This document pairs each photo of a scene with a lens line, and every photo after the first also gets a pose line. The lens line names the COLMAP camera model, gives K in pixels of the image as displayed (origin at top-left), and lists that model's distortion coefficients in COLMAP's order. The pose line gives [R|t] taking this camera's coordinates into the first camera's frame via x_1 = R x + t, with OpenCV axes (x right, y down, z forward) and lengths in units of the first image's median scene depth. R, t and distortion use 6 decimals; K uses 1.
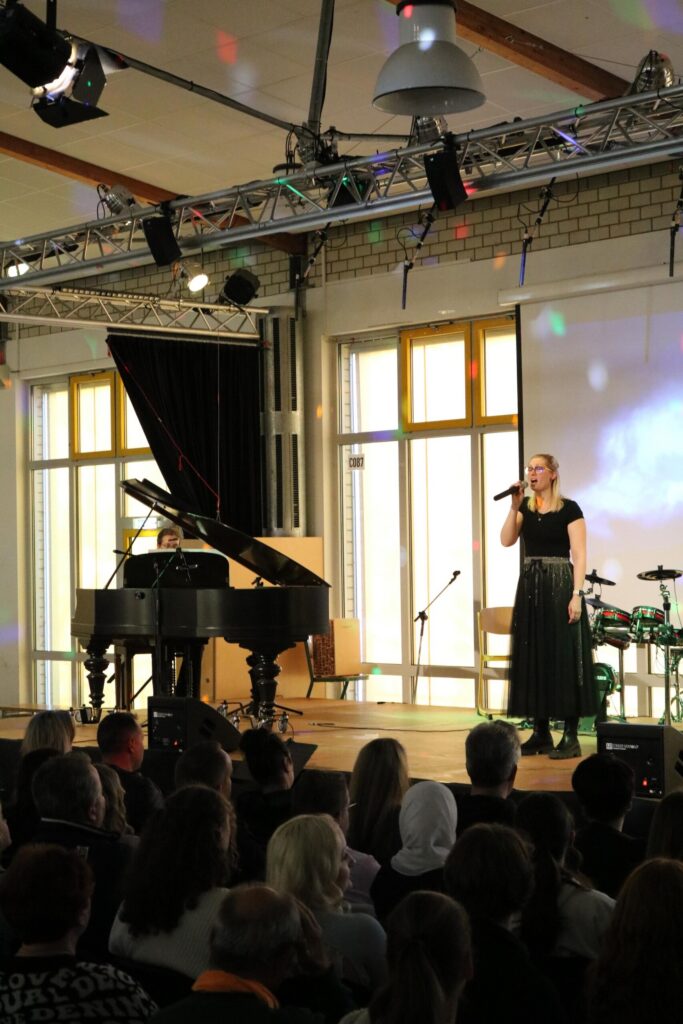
lens RADIAL K [[2032.7, 0, 345.4], [0, 2032.7, 512.0], [0, 0, 1]] dist [0.010724, -0.115651]
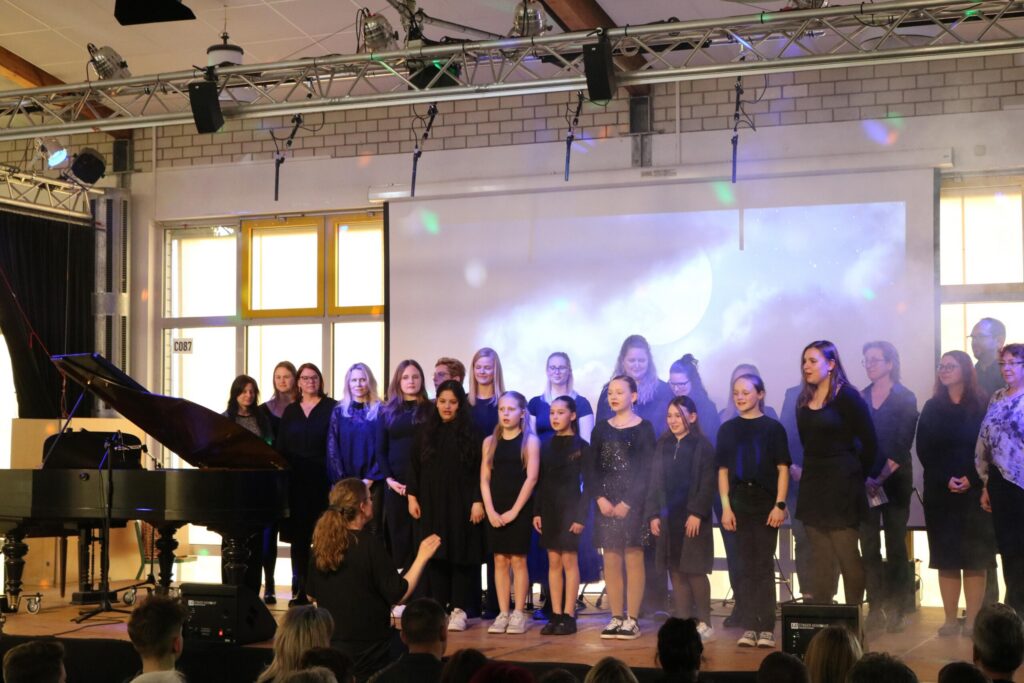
lens RADIAL K [[1754.5, 0, 508.3], [0, 1754.5, 341.9], [0, 0, 1]] dist [-0.040320, 0.062007]
pose [[0.907840, 0.037790, 0.417610, -0.226069], [-0.022604, 0.998893, -0.041253, 0.006245], [-0.418706, 0.028012, 0.907690, 0.144650]]
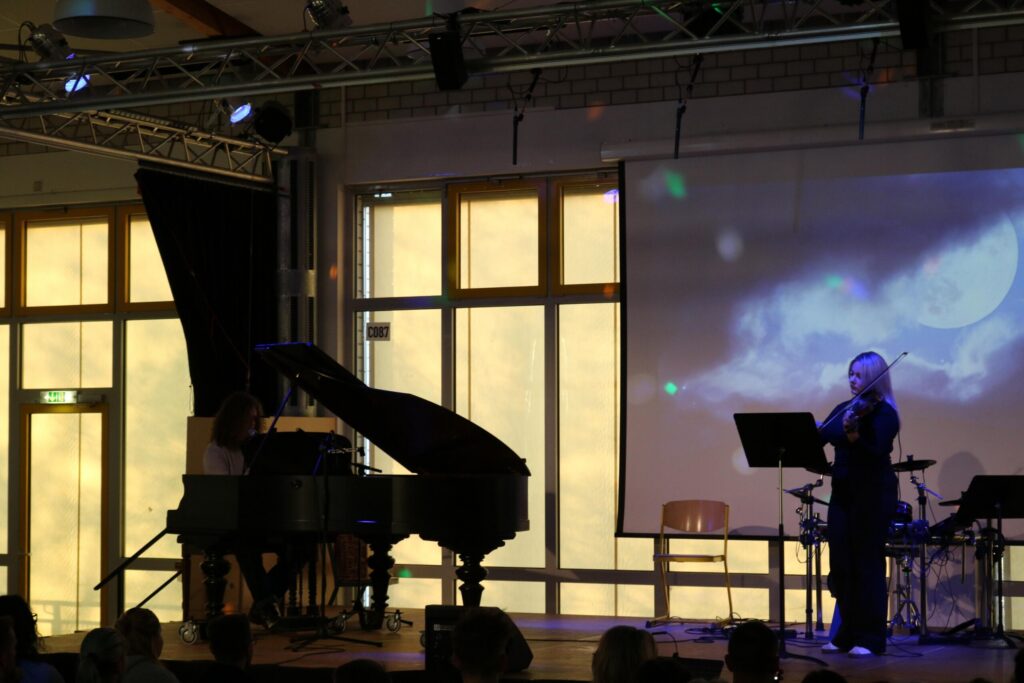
lens RADIAL K [[2199.0, 0, 507.0], [0, 2199.0, 338.8], [0, 0, 1]] dist [-0.001195, 0.213497]
pose [[0.938875, 0.030329, 0.342919, -0.280790], [-0.021051, 0.999305, -0.030749, 0.006572], [-0.343614, 0.021650, 0.938862, 0.107672]]
